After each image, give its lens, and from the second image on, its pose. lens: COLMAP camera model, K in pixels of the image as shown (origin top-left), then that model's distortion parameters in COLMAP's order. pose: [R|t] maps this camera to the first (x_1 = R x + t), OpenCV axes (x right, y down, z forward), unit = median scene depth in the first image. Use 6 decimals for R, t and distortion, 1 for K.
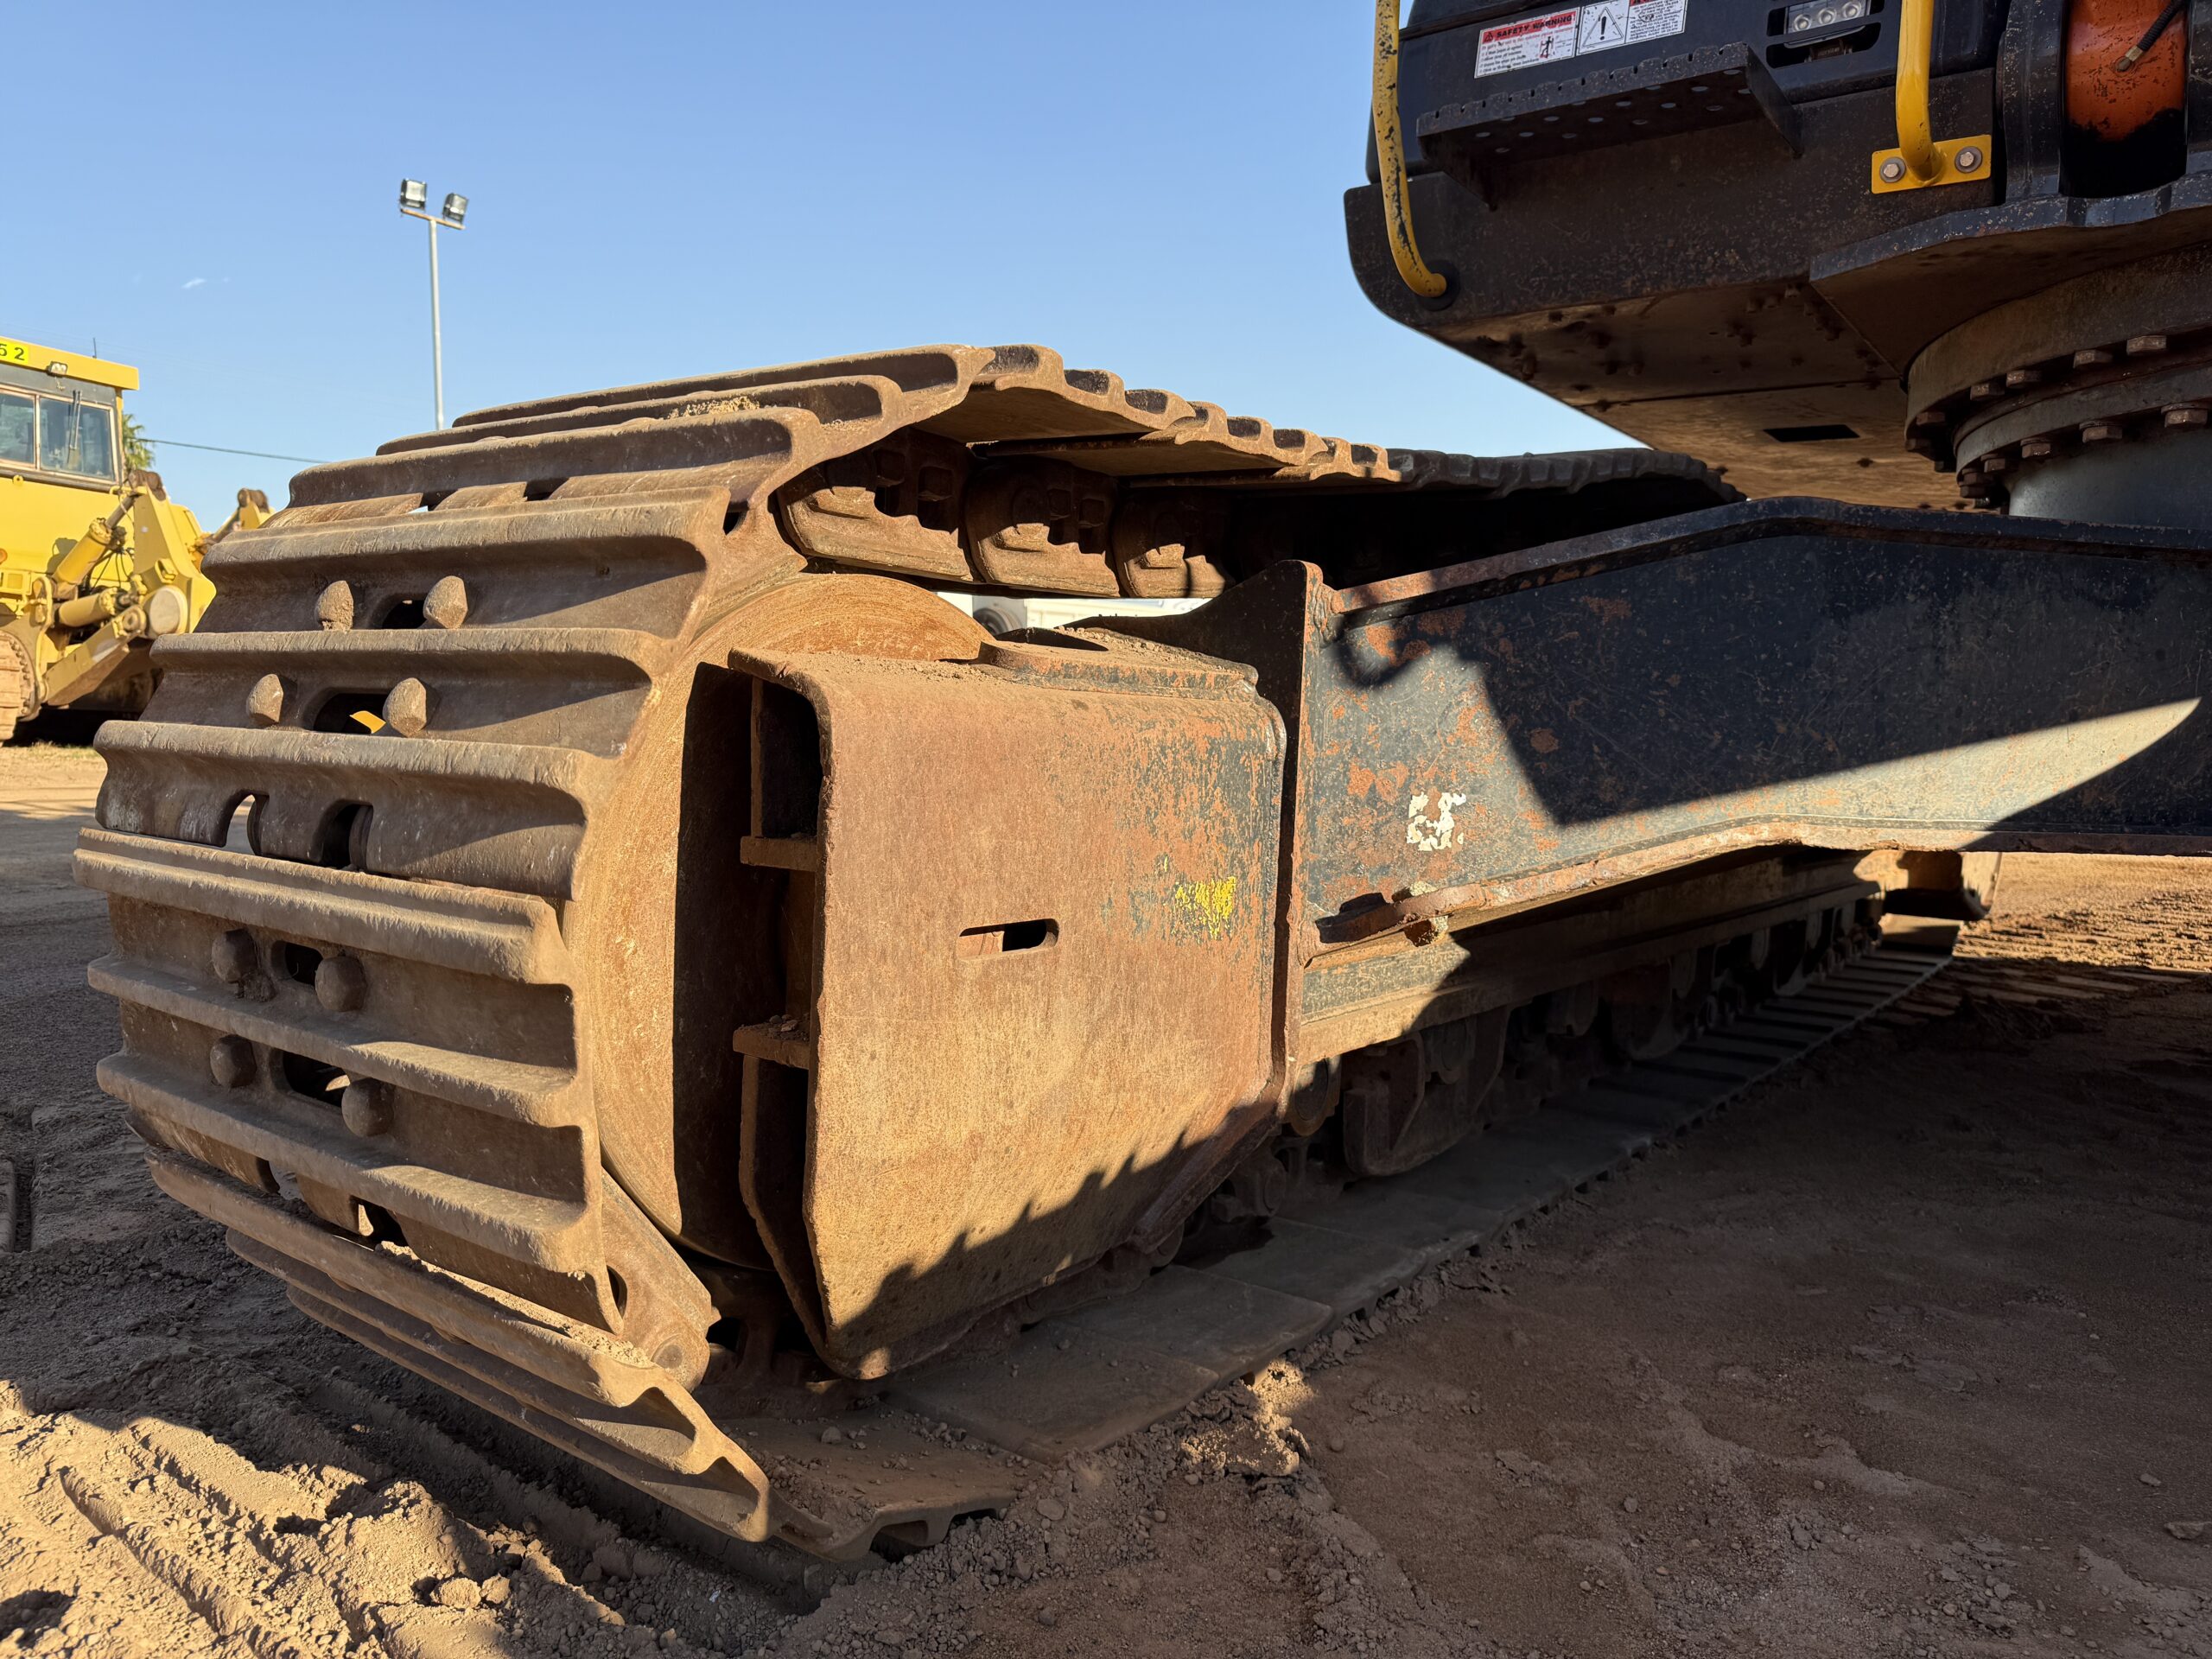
lens RADIAL K [[1562.1, 0, 1112.8], [0, 1562.1, 823.7], [0, 0, 1]] dist [0.045951, -0.057086]
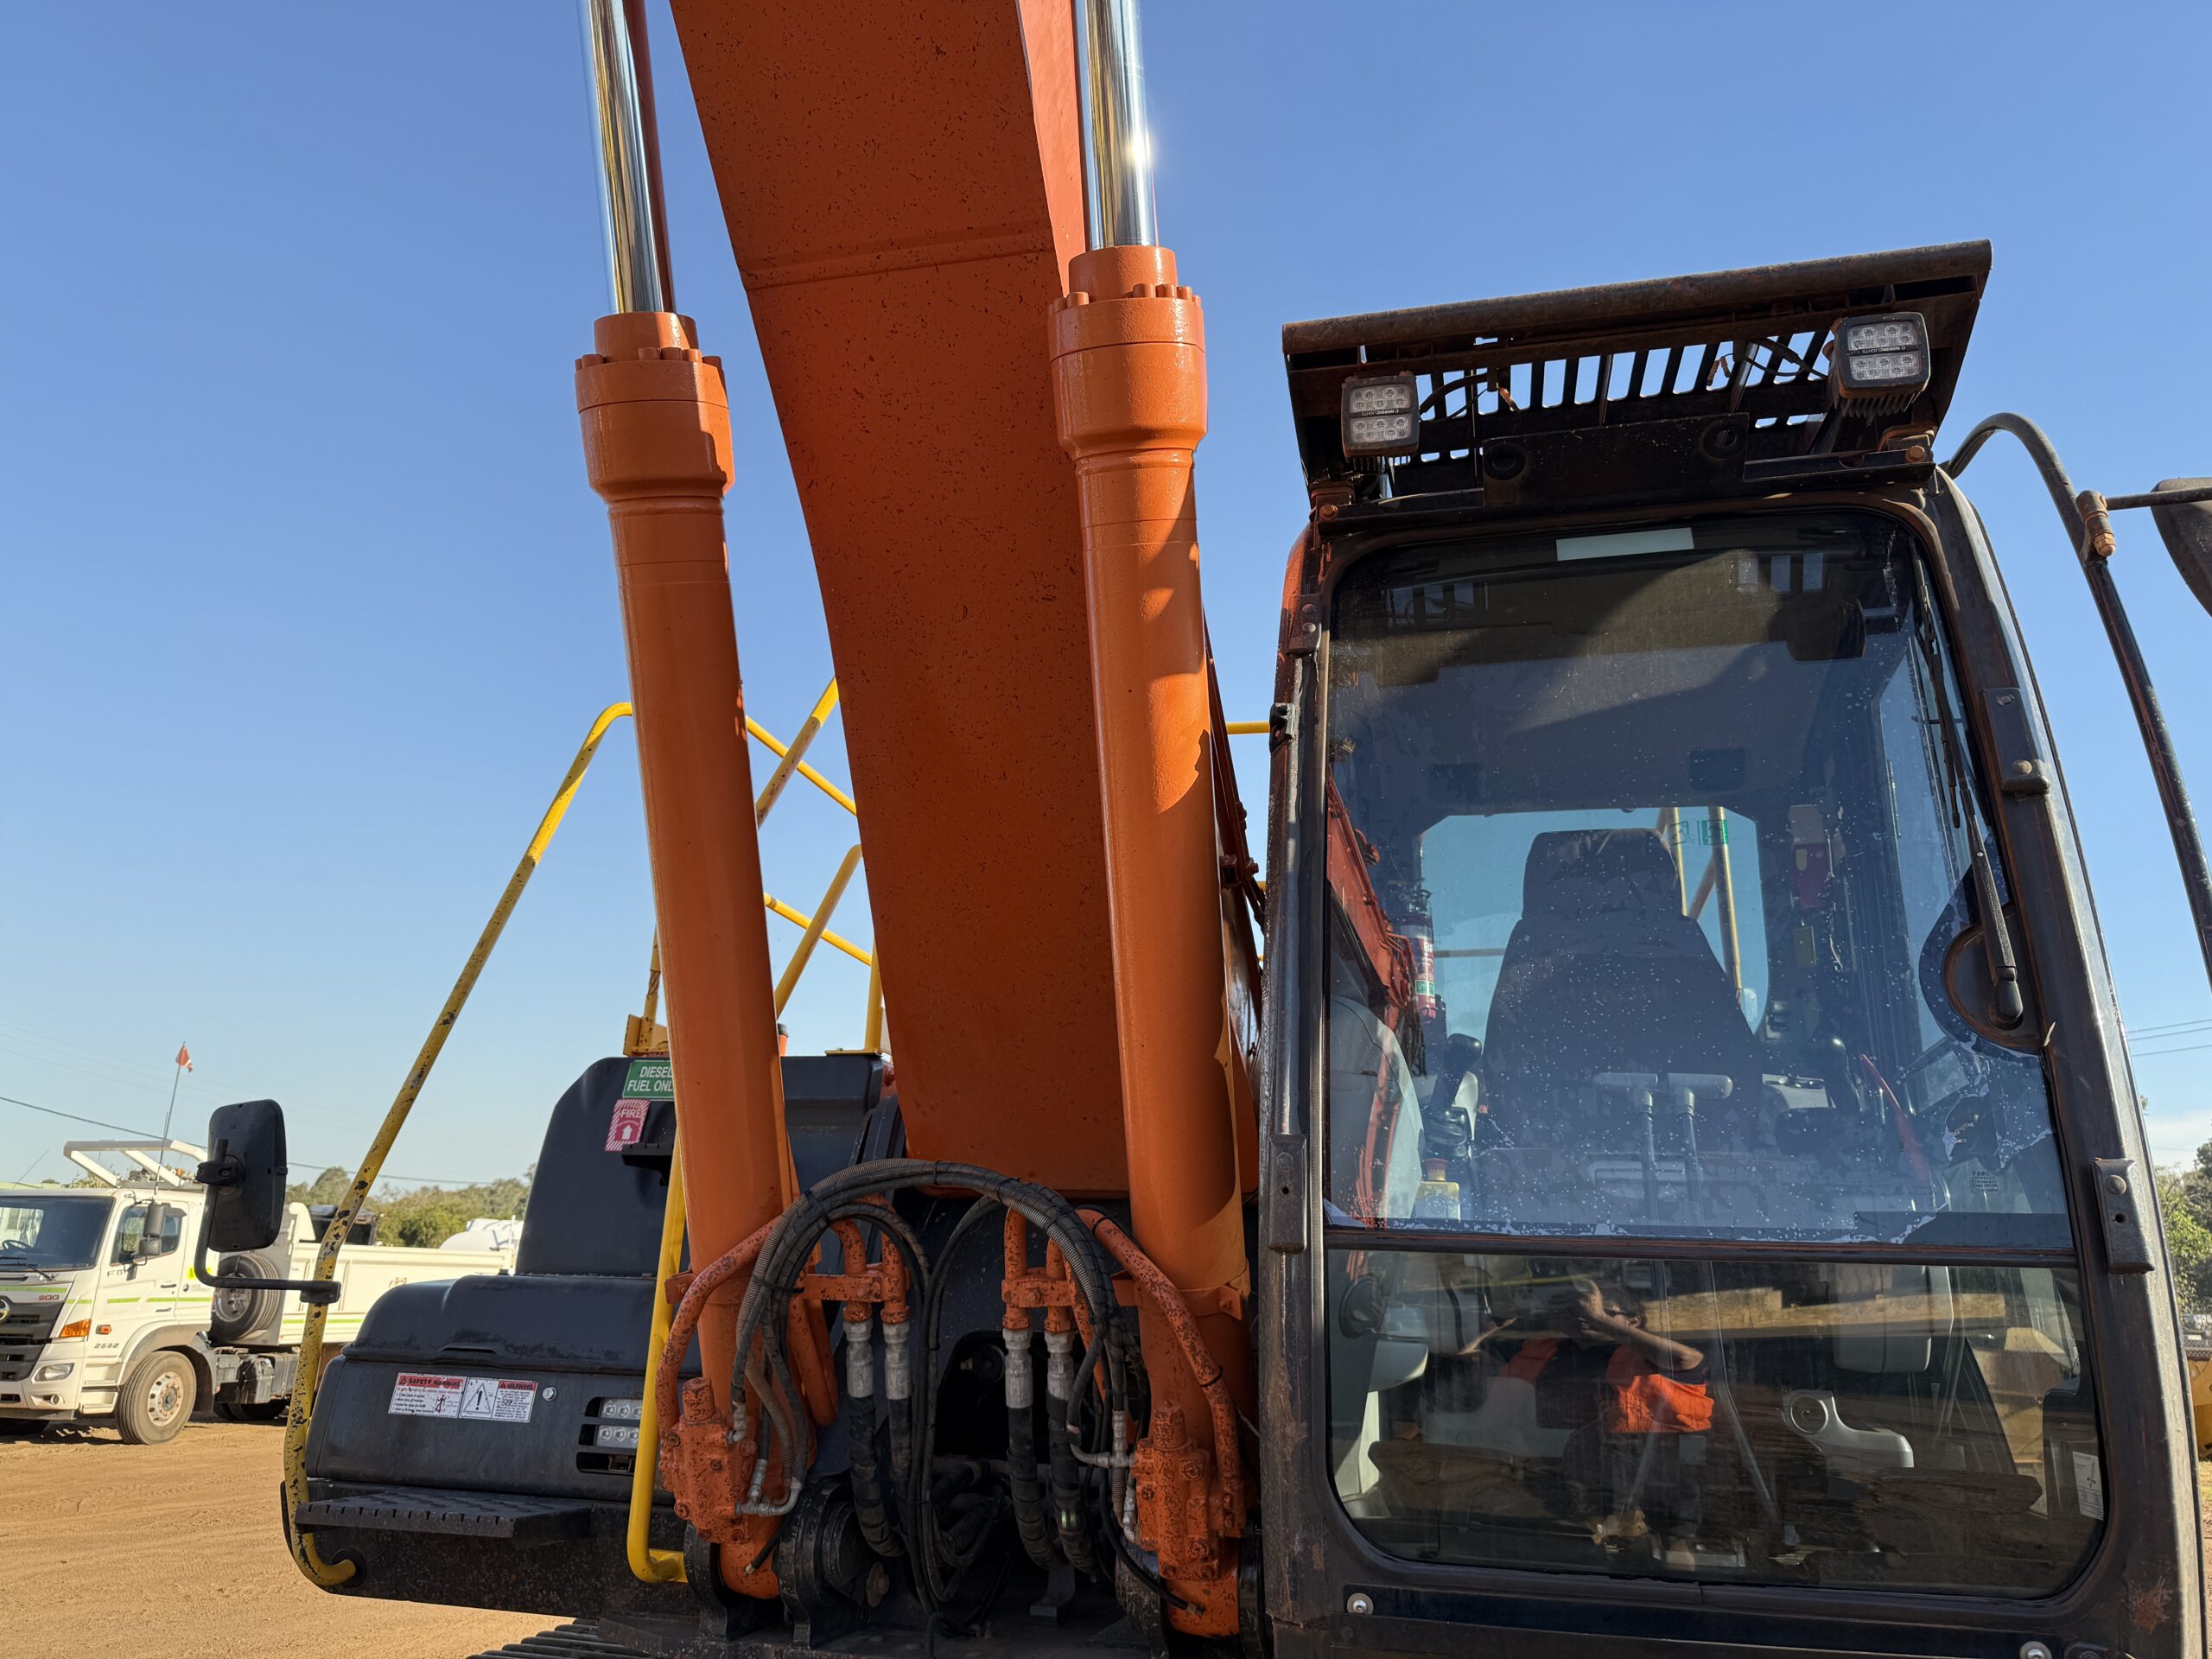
lens RADIAL K [[1562.1, 0, 1103.0], [0, 1562.1, 841.1], [0, 0, 1]] dist [0.045951, -0.057086]
pose [[0.927692, 0.102160, 0.359098, 0.262554], [0.024692, 0.942940, -0.332047, -0.474704], [-0.372530, 0.316904, 0.872235, -0.481623]]
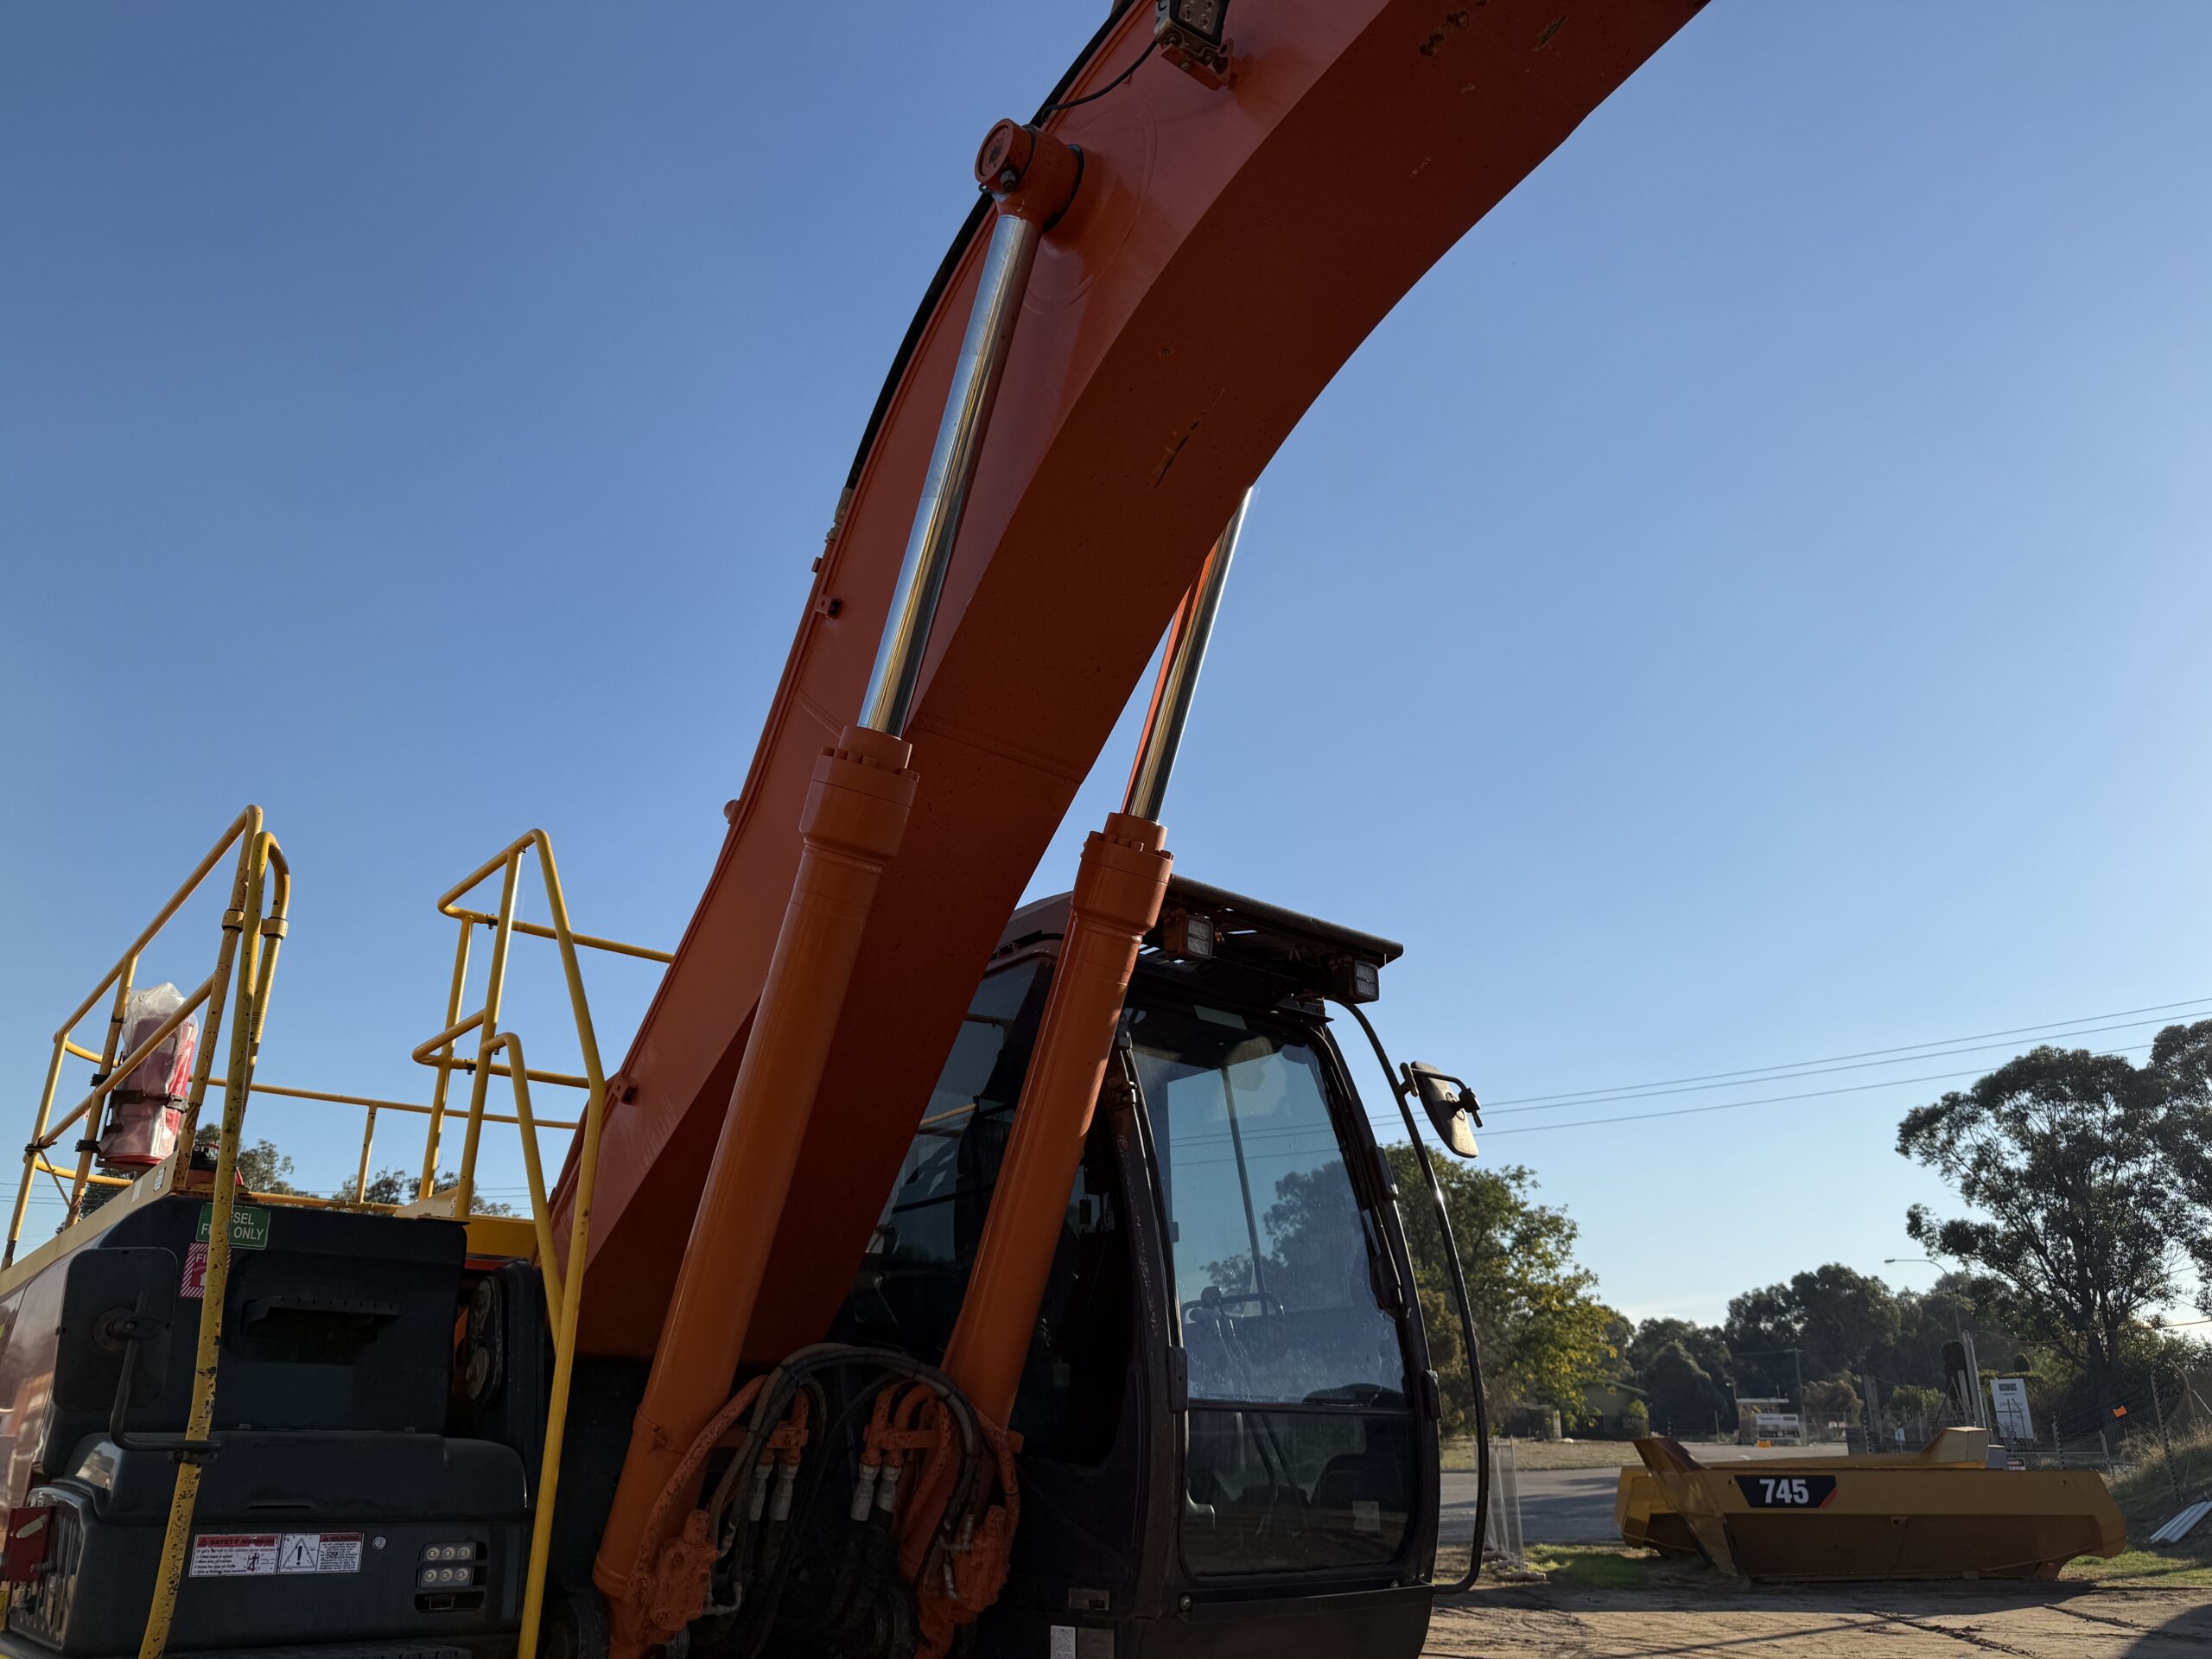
lens RADIAL K [[1562.1, 0, 1098.0], [0, 1562.1, 859.2], [0, 0, 1]] dist [0.045951, -0.057086]
pose [[0.233721, 0.319516, 0.918305, -0.934931], [0.073563, 0.935945, -0.344377, -0.525251], [-0.969517, 0.148041, 0.195245, -0.027023]]
